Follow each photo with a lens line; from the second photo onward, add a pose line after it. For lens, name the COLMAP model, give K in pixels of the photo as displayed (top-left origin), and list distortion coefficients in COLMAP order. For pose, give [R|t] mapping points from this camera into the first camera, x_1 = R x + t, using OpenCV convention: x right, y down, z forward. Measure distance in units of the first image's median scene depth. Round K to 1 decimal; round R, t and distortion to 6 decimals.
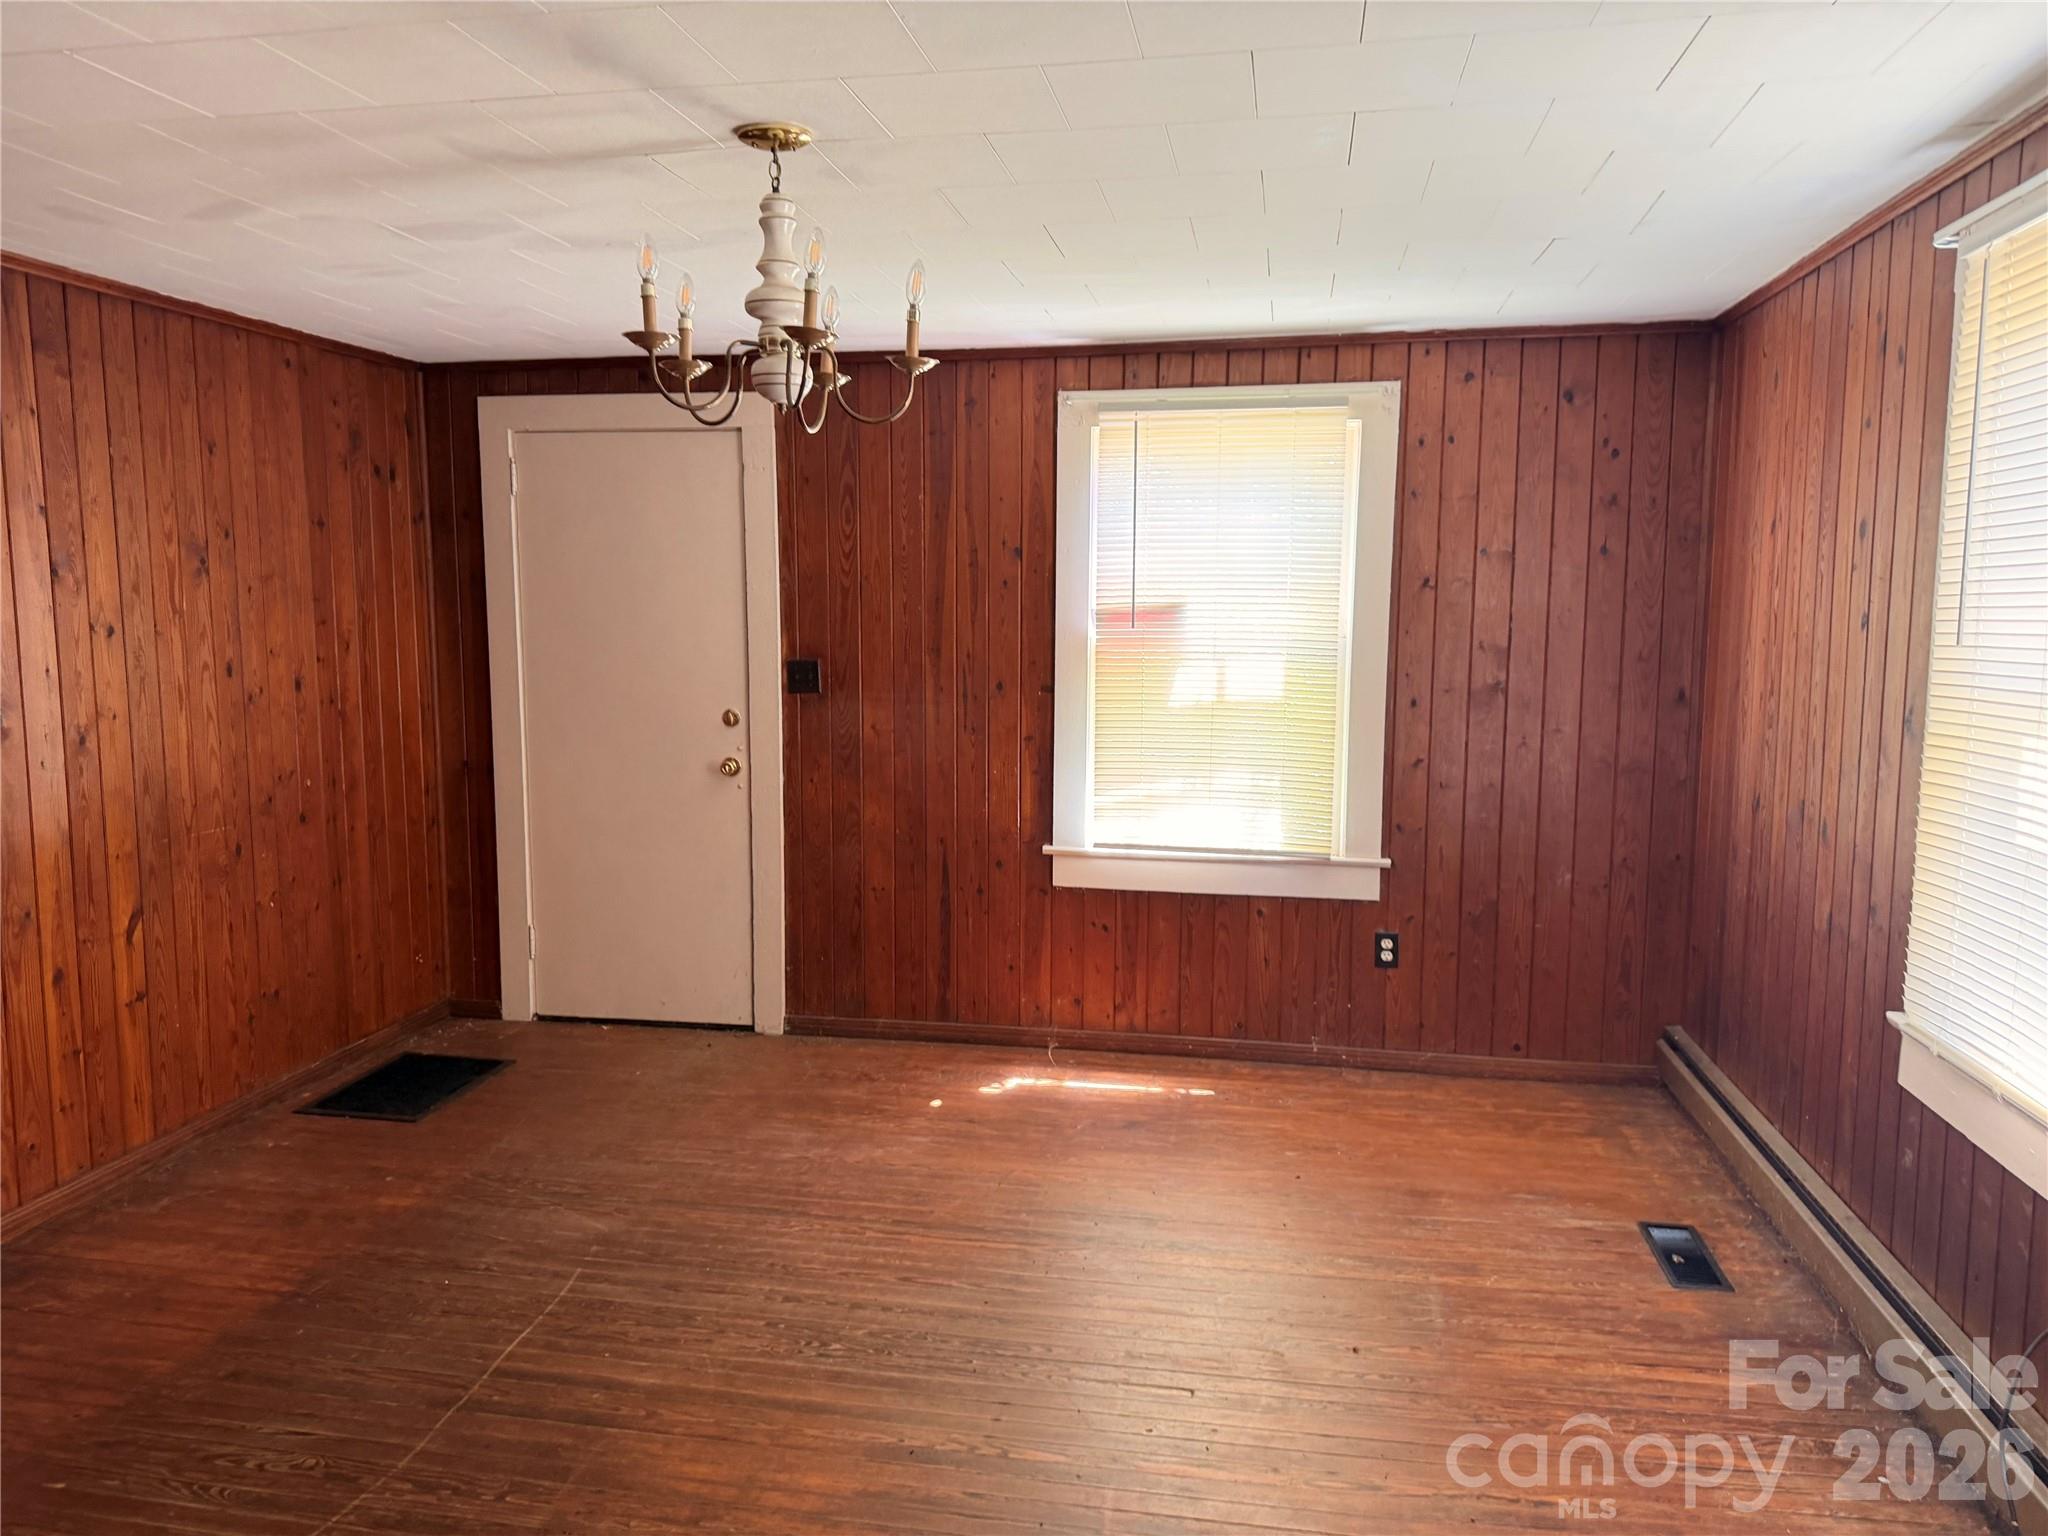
lens RADIAL K [[1458.8, 0, 1020.0], [0, 1458.8, 803.6], [0, 0, 1]] dist [0.206741, -0.387359]
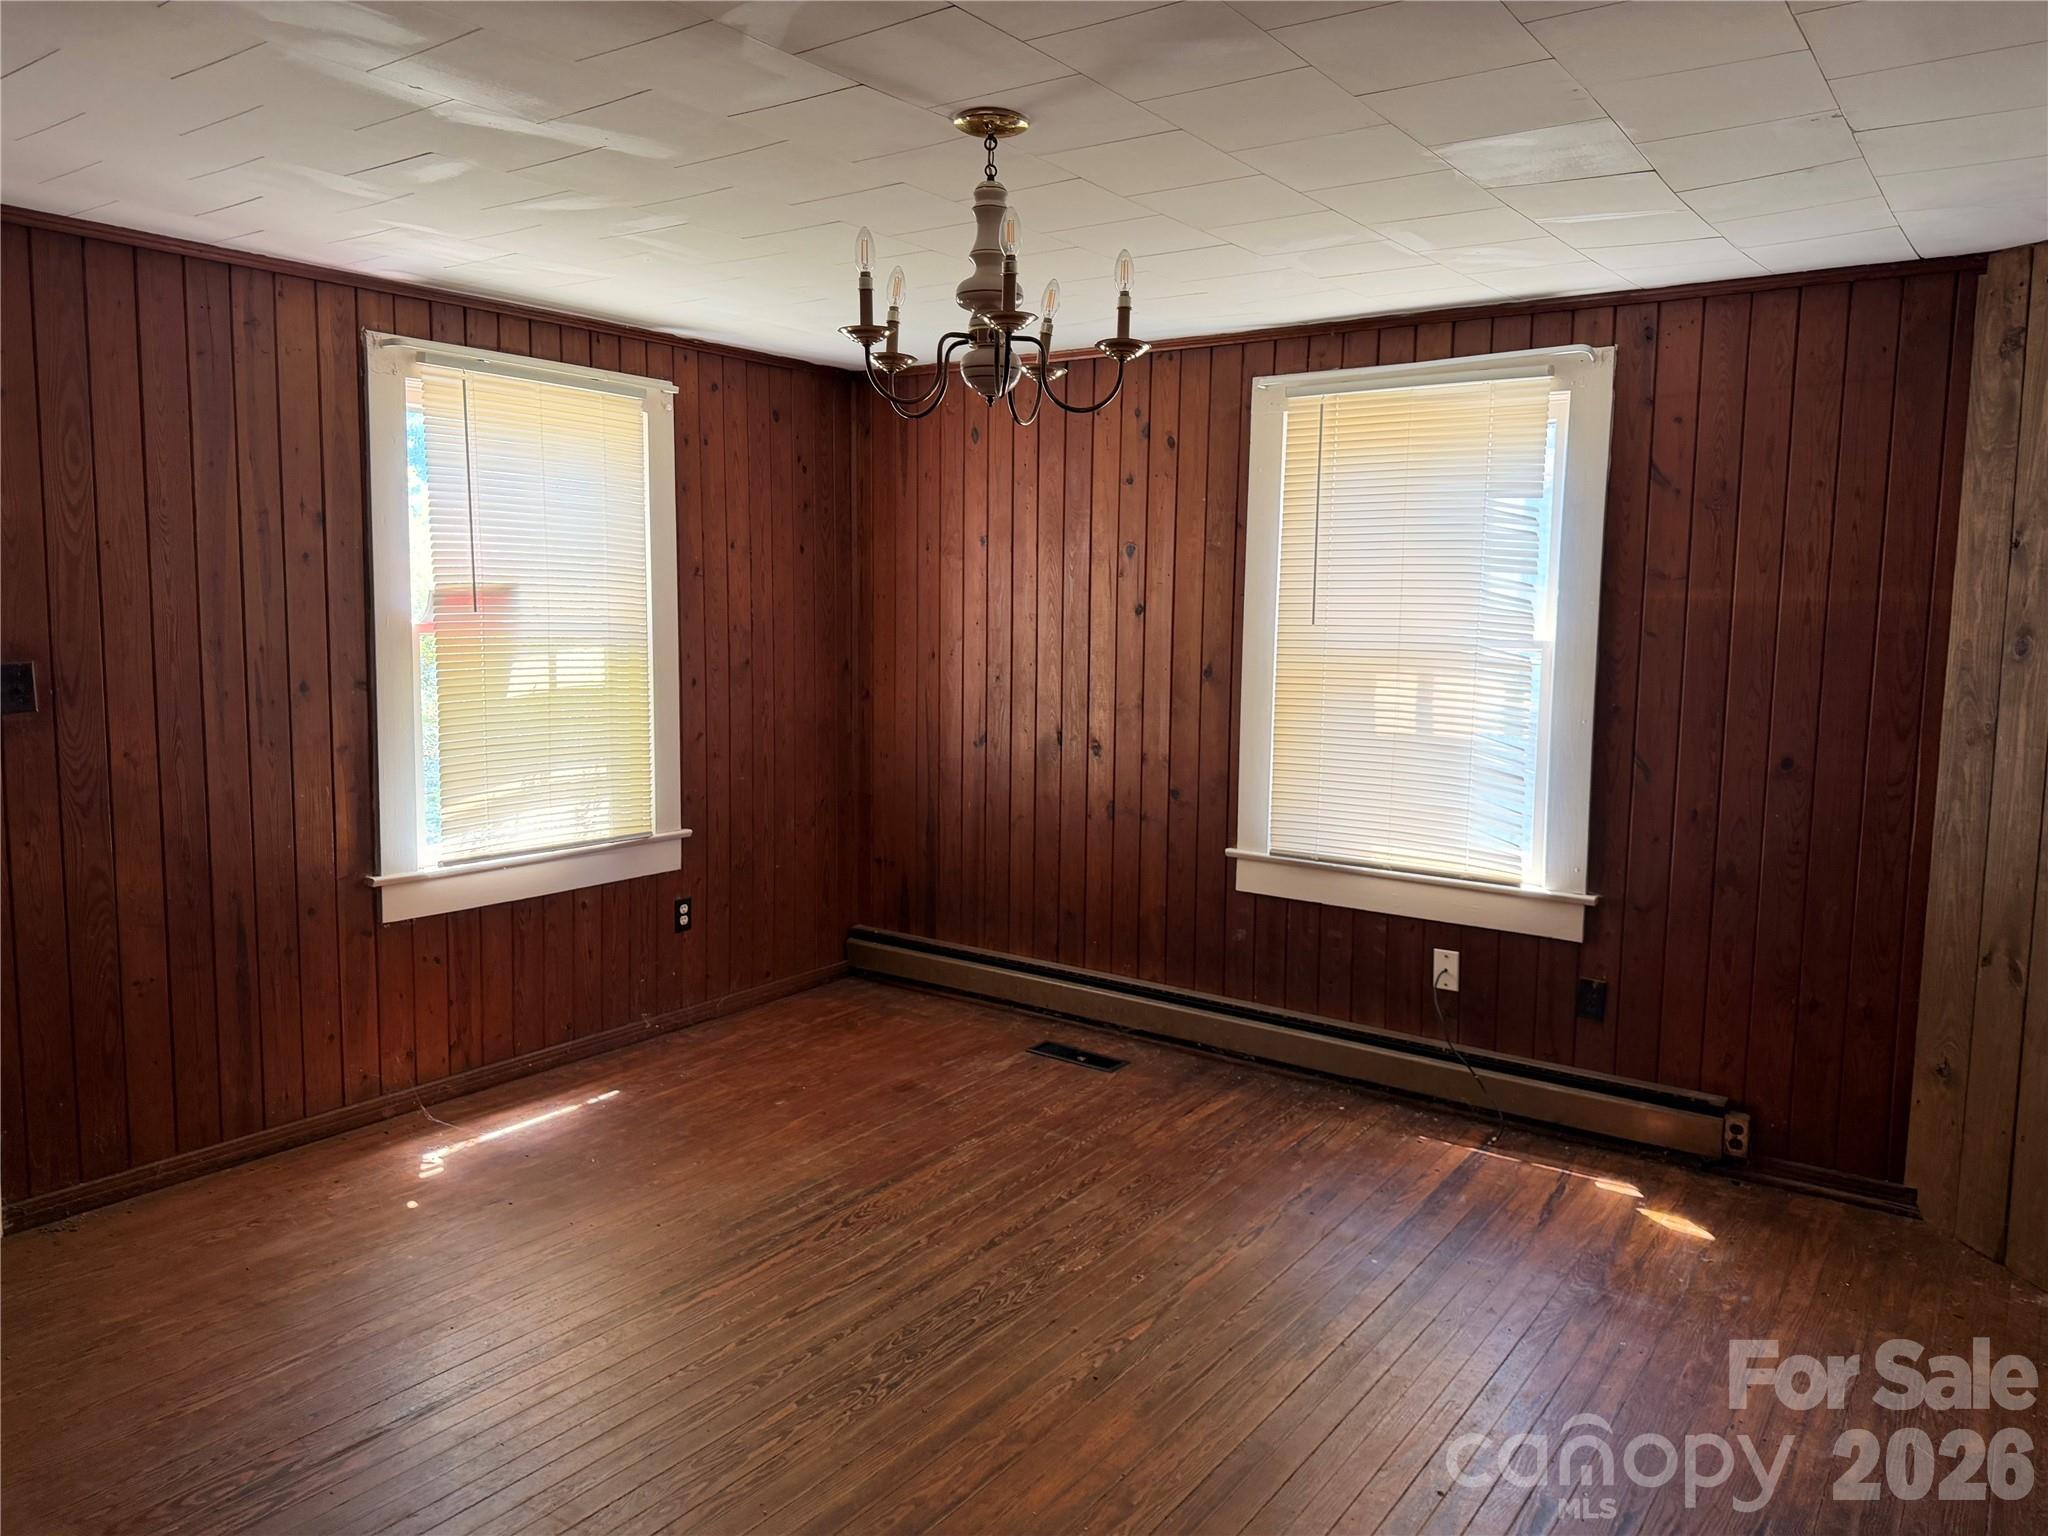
lens RADIAL K [[1448.8, 0, 1024.4], [0, 1448.8, 773.7], [0, 0, 1]] dist [0.120887, -0.163625]
pose [[0.424216, -0.108448, 0.899044, -0.588029], [0.108138, 0.991766, 0.068607, -0.047568], [-0.899081, 0.068117, 0.432450, 0.322104]]
